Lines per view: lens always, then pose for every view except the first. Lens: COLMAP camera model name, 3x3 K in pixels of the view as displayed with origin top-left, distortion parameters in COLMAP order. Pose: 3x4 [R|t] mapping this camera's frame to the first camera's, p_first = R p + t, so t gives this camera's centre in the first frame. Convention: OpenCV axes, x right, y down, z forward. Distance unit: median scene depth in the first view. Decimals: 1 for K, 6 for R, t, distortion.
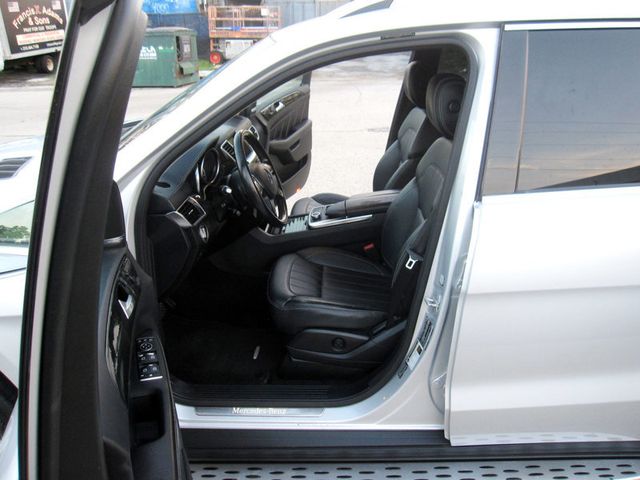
lens RADIAL K [[533.2, 0, 327.5], [0, 533.2, 230.9], [0, 0, 1]] dist [-0.071935, 0.042407]
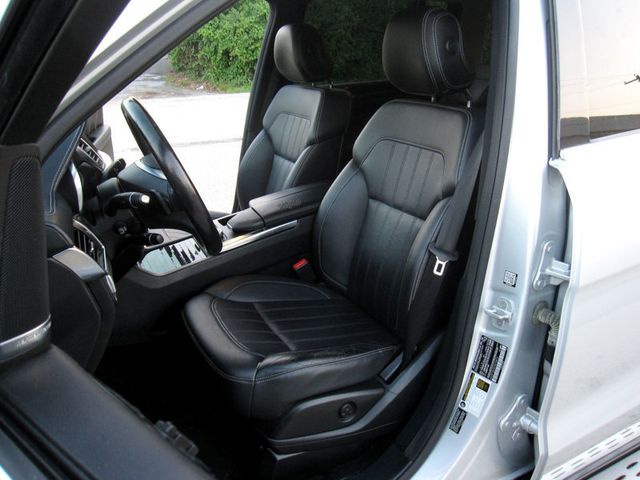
lens RADIAL K [[533.2, 0, 327.5], [0, 533.2, 230.9], [0, 0, 1]] dist [-0.071935, 0.042407]
pose [[0.874241, -0.152975, 0.460761, -0.275798], [0.172976, 0.984925, -0.001202, -0.009969], [-0.453632, 0.080752, 0.887523, 0.428908]]
